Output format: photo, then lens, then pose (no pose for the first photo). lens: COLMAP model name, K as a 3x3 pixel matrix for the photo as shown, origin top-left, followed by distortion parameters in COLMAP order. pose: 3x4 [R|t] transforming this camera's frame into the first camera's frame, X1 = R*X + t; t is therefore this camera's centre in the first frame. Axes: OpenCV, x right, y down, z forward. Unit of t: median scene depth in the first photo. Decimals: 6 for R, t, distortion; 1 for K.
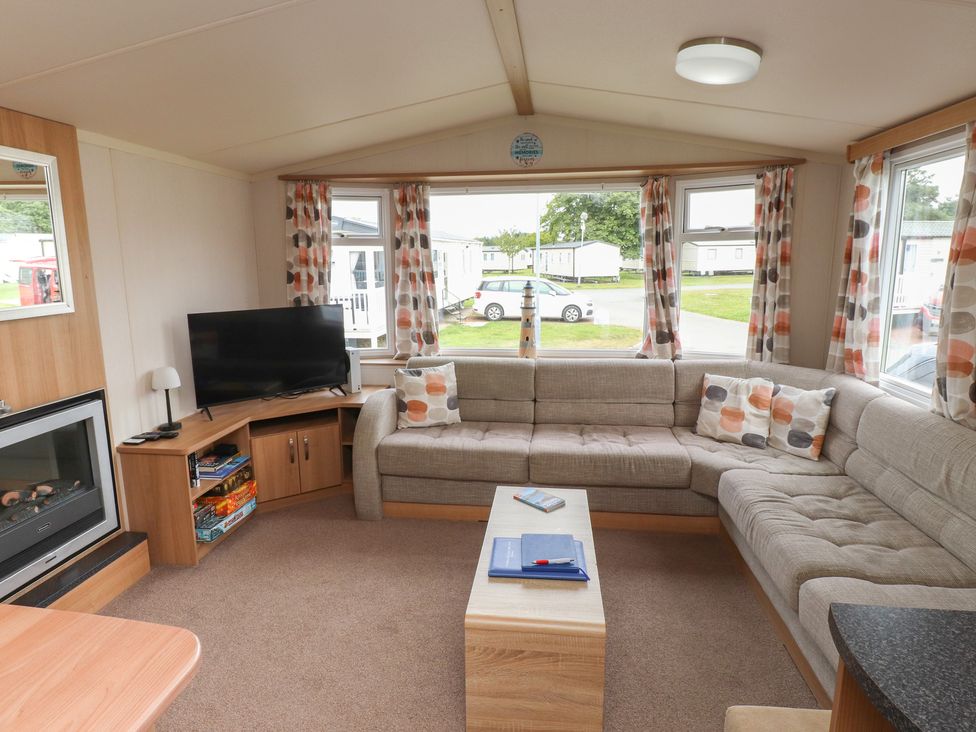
lens RADIAL K [[553.2, 0, 488.2], [0, 553.2, 361.7], [0, 0, 1]] dist [0.002096, -0.017336]
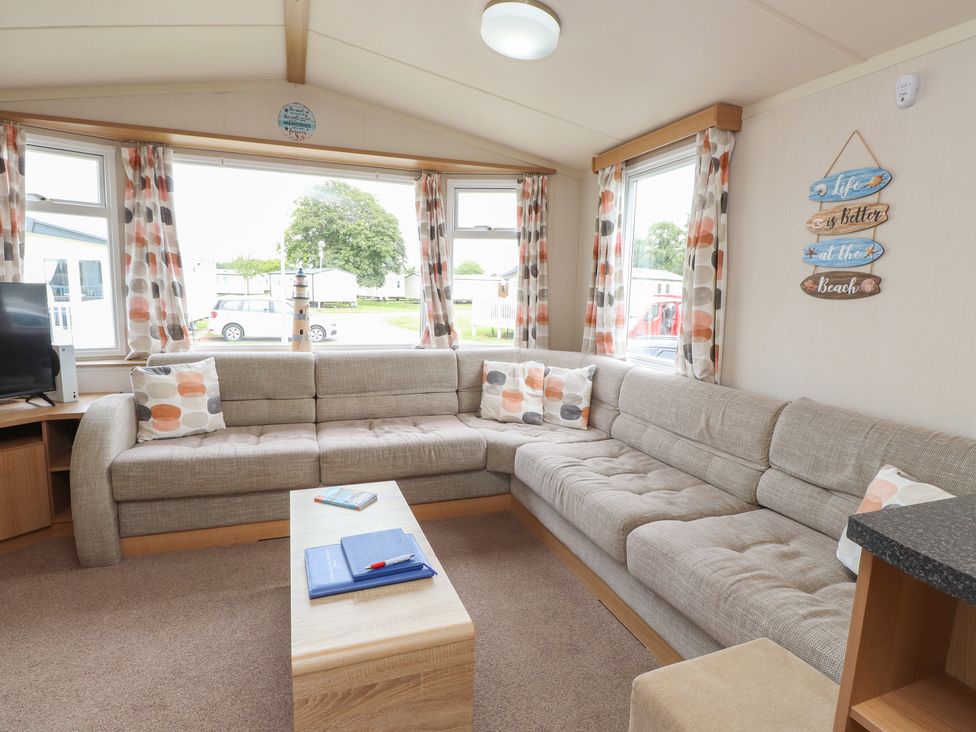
lens RADIAL K [[509.7, 0, 477.9], [0, 509.7, 363.1], [0, 0, 1]] dist [0.001267, -0.014040]
pose [[0.893967, -0.030771, 0.447074, -0.053303], [0.046882, 0.998587, -0.025014, 0.051070], [-0.445673, 0.043322, 0.894147, 0.141278]]
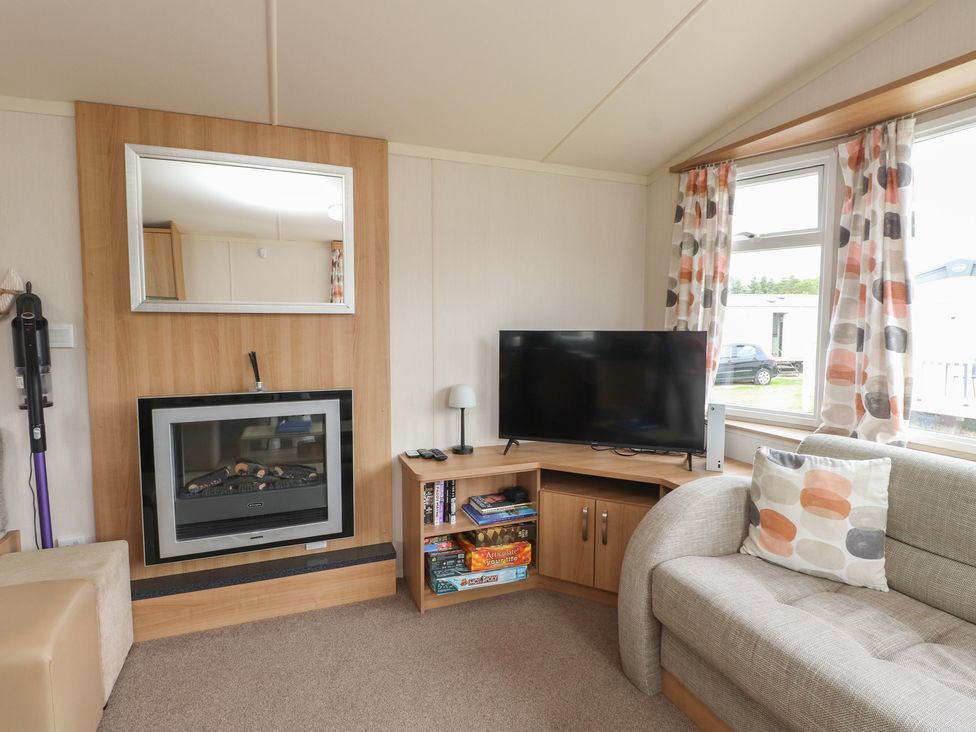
lens RADIAL K [[509.9, 0, 487.6], [0, 509.9, 360.0], [0, 0, 1]] dist [0.000957, -0.015088]
pose [[0.485818, 0.069015, -0.871331, 0.150863], [-0.163492, 0.986459, -0.013022, -0.021919], [0.858633, 0.148782, 0.490523, 0.517142]]
